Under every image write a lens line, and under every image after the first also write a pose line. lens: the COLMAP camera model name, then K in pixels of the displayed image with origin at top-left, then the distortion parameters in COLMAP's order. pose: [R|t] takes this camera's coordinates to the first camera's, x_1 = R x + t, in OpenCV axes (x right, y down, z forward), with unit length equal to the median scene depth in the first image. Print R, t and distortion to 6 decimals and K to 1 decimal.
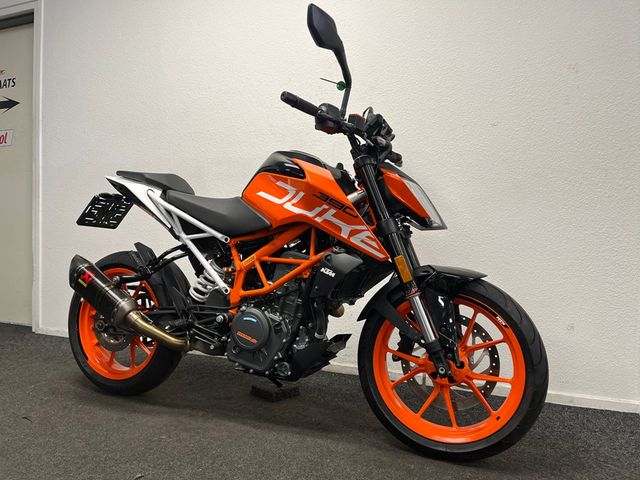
lens RADIAL K [[482.9, 0, 317.5], [0, 482.9, 239.3], [0, 0, 1]] dist [0.034108, -0.029298]
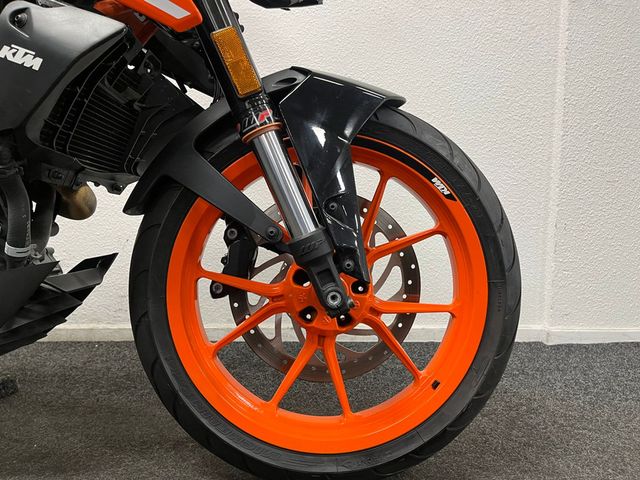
lens RADIAL K [[482.9, 0, 323.6], [0, 482.9, 242.7], [0, 0, 1]] dist [0.034108, -0.029298]
pose [[0.907019, -0.044611, 0.418719, 0.062083], [0.010177, 0.996404, 0.084113, 0.162255], [-0.420966, -0.072030, 0.904212, 0.544937]]
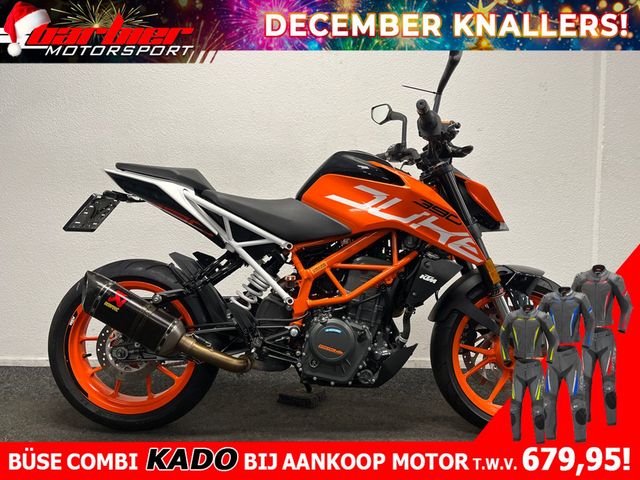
lens RADIAL K [[482.9, 0, 314.8], [0, 482.9, 241.2], [0, 0, 1]] dist [0.034108, -0.029298]
pose [[0.912678, -0.038766, 0.406838, -0.568092], [0.013540, 0.997813, 0.064705, -0.074098], [-0.408456, -0.053546, 0.911206, 0.162571]]
